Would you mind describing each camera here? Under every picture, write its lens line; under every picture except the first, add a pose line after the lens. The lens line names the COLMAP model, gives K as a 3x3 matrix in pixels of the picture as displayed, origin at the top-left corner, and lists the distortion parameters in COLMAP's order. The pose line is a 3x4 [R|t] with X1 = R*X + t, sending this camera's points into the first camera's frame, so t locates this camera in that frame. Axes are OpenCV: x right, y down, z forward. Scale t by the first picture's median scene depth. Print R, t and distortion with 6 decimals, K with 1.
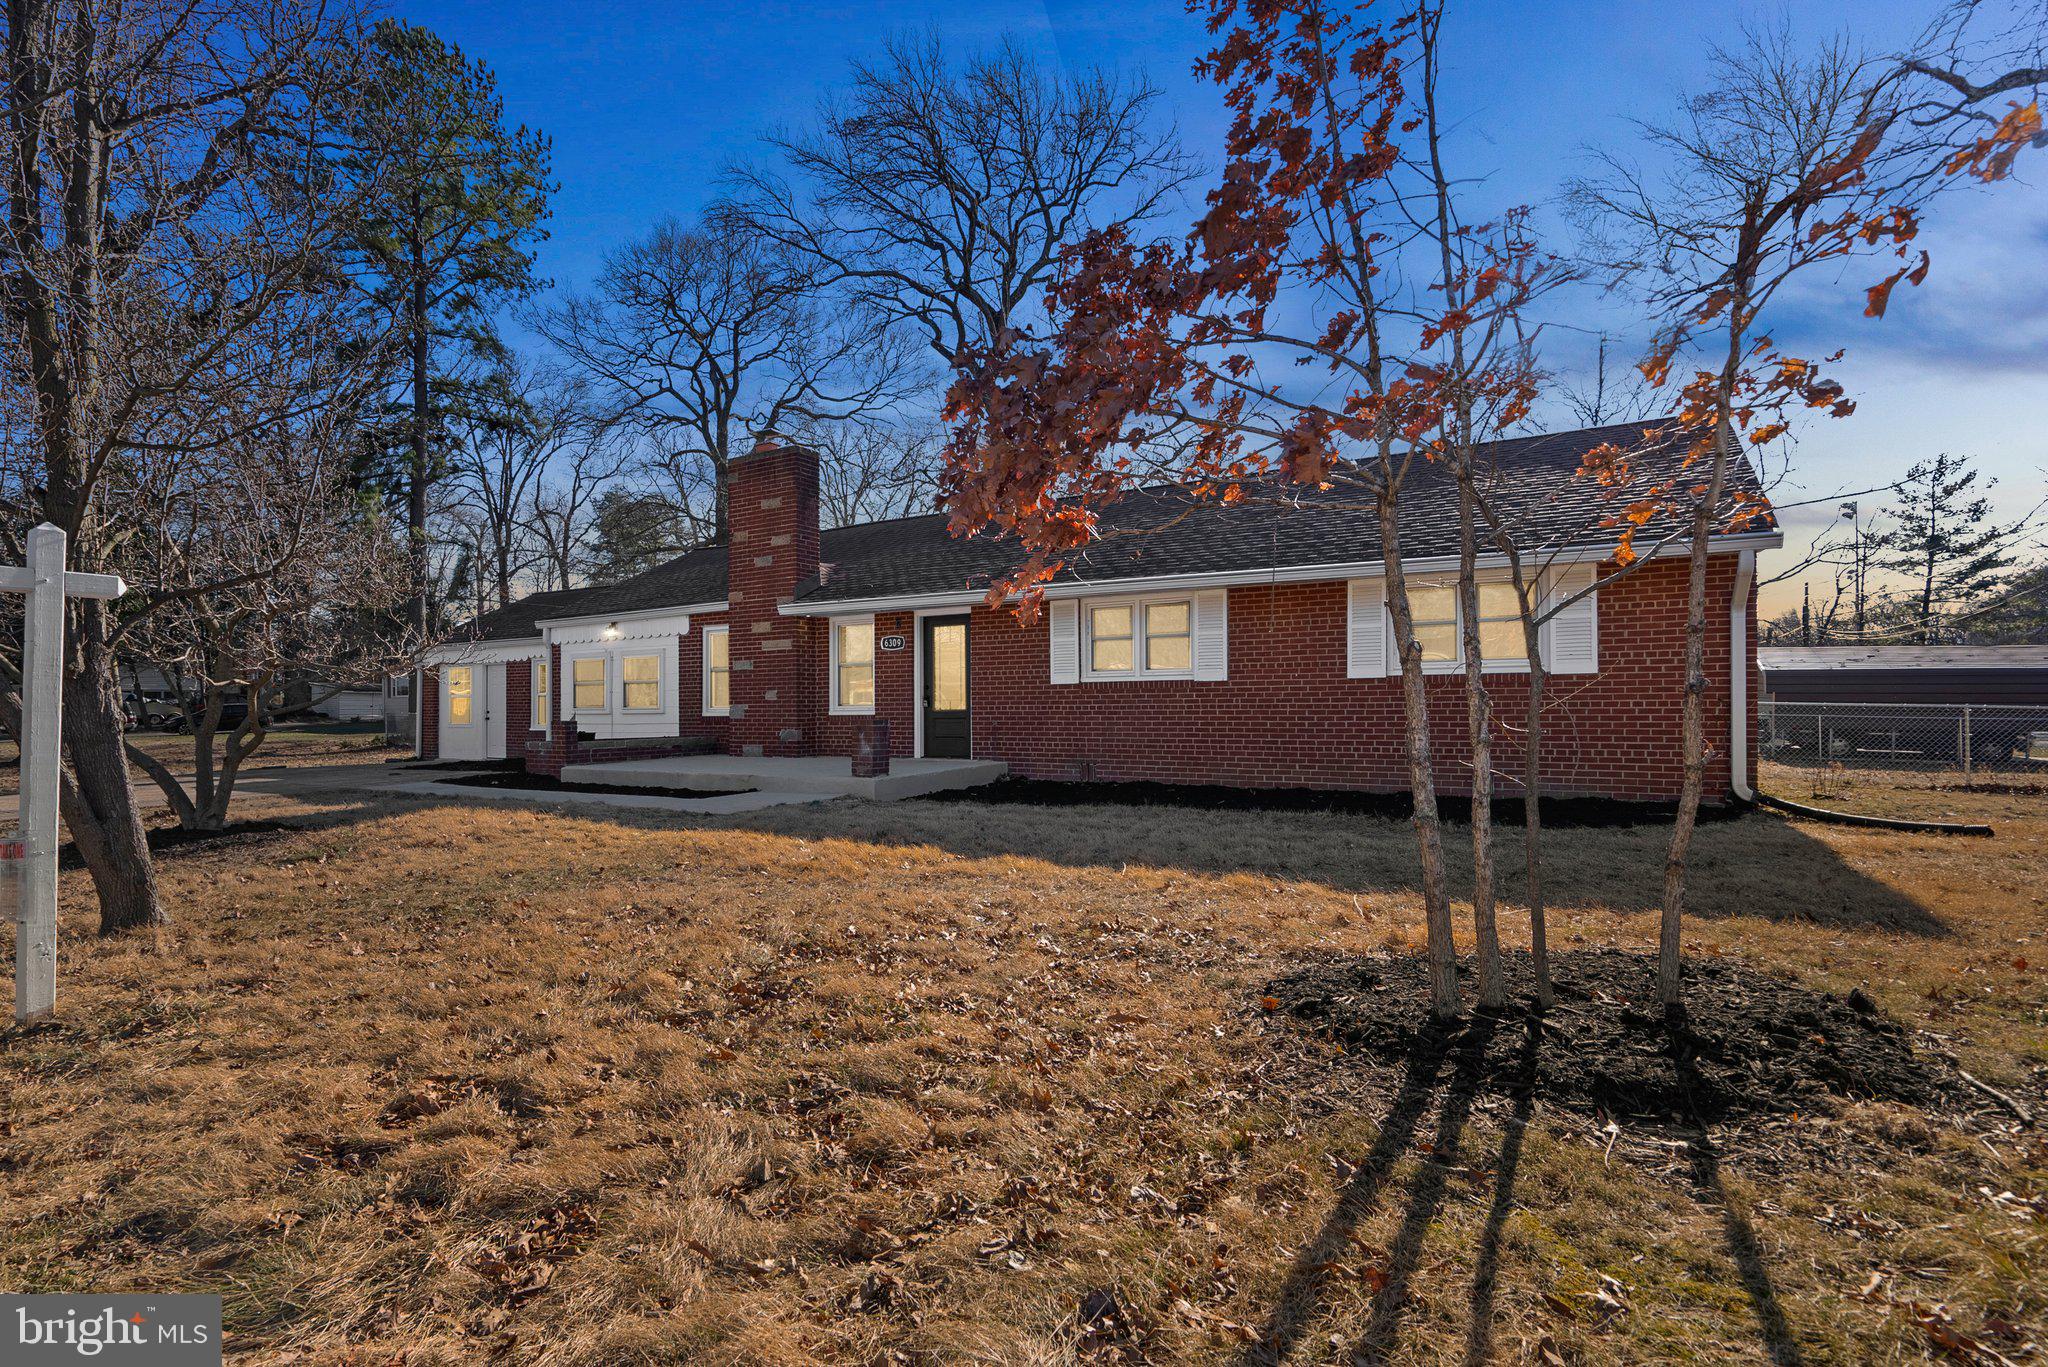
lens RADIAL K [[957.5, 0, 1018.6], [0, 957.5, 703.0], [0, 0, 1]] dist [-0.001885, -0.001540]
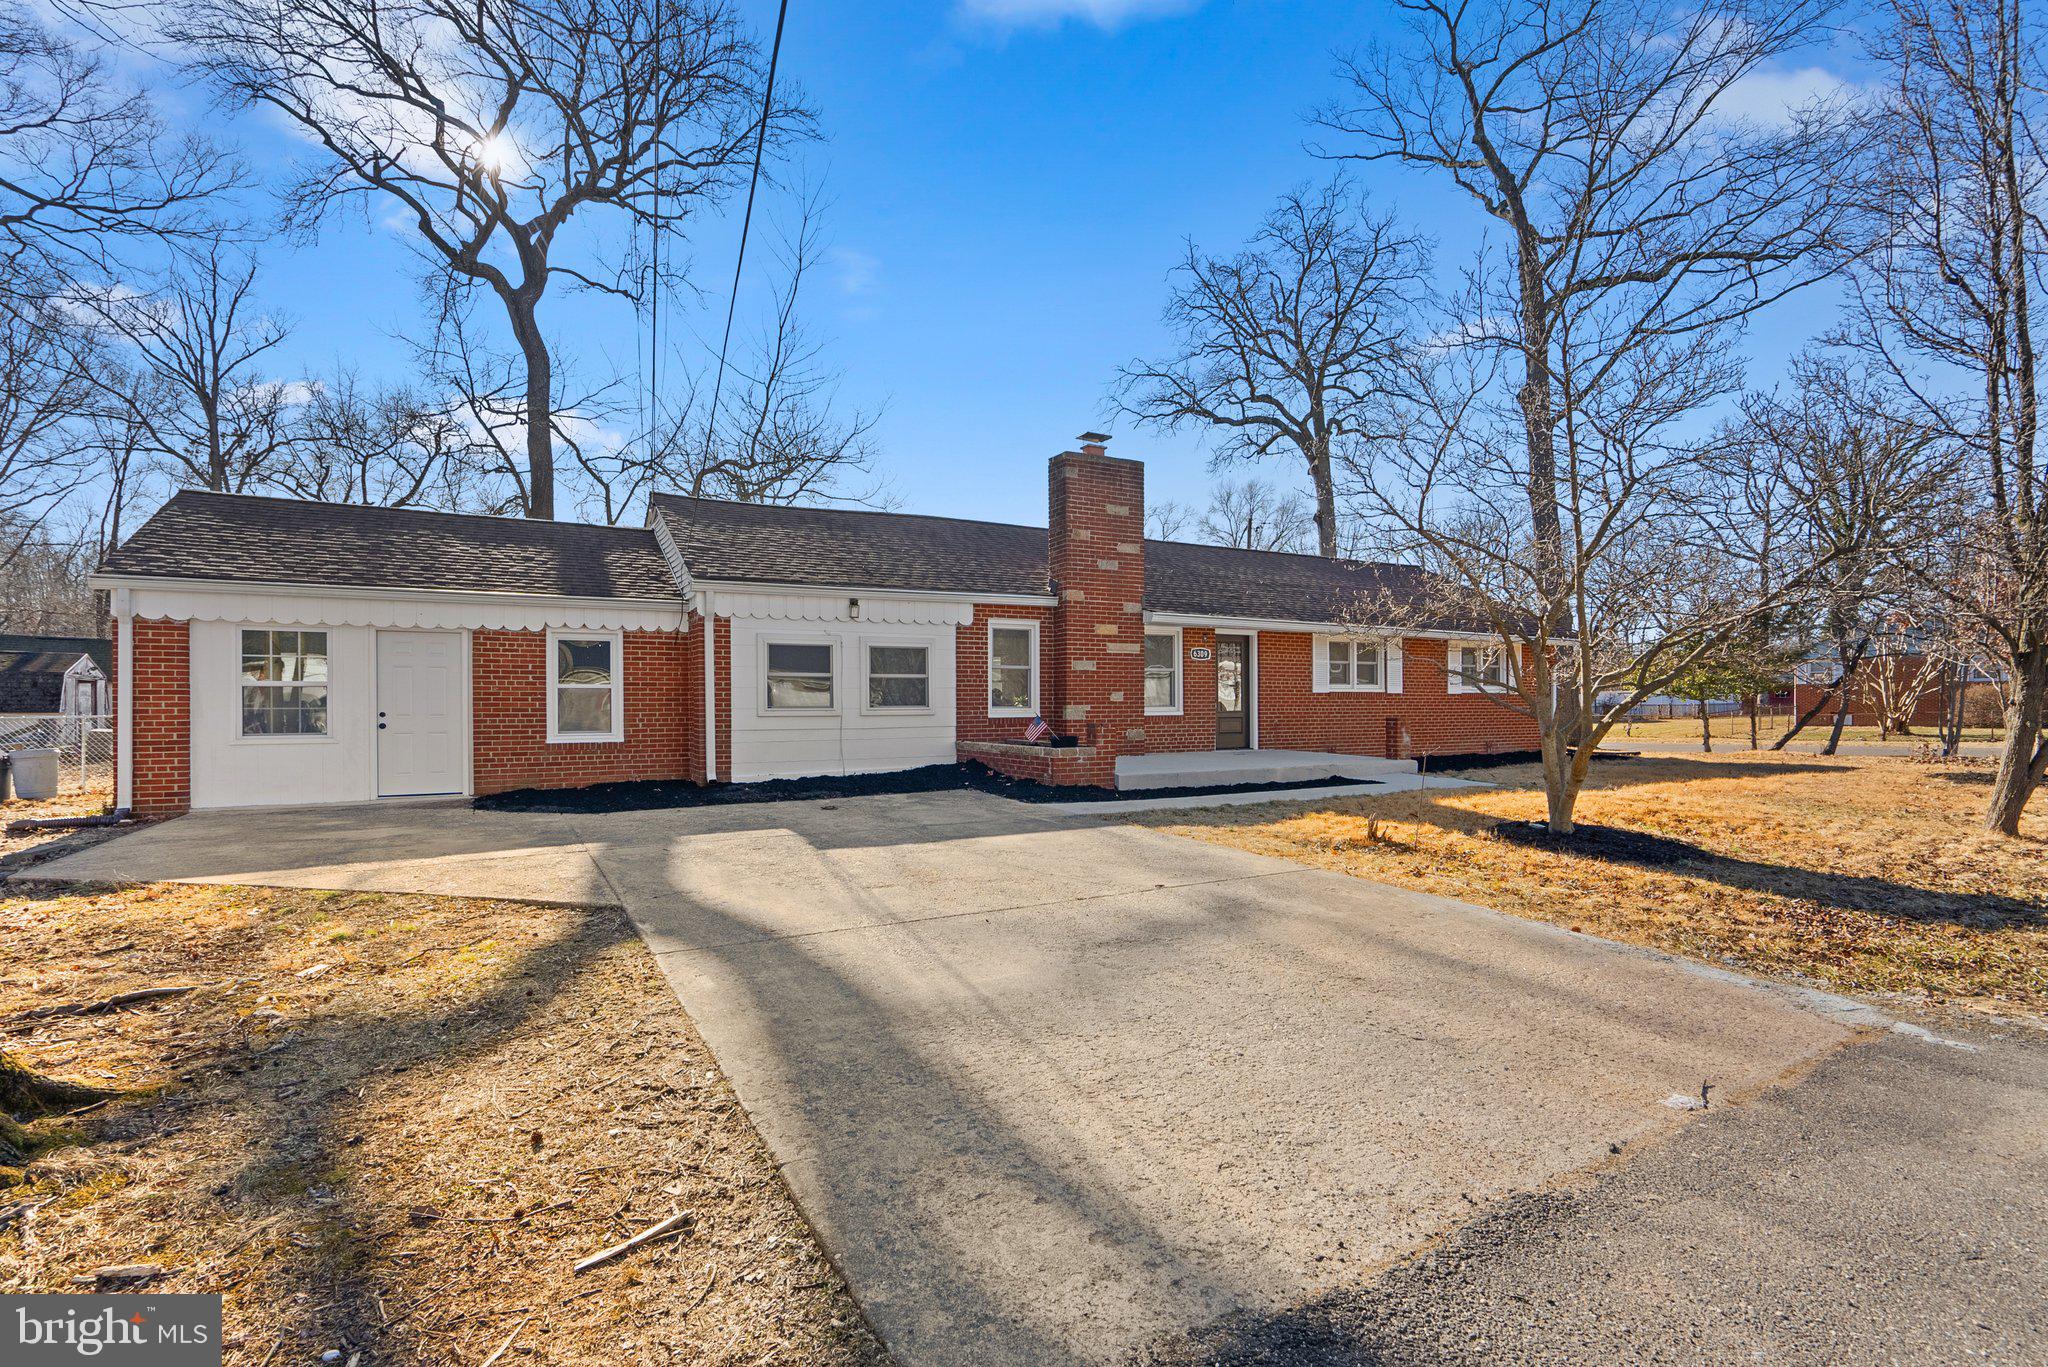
lens RADIAL K [[925.6, 0, 1020.7], [0, 925.6, 705.6], [0, 0, 1]] dist [-0.002839, -0.000271]
pose [[0.515263, 0.008411, 0.856991, -0.516569], [-0.003379, 0.999964, -0.007782, 0.004226], [-0.857026, 0.001114, 0.515273, 0.256303]]
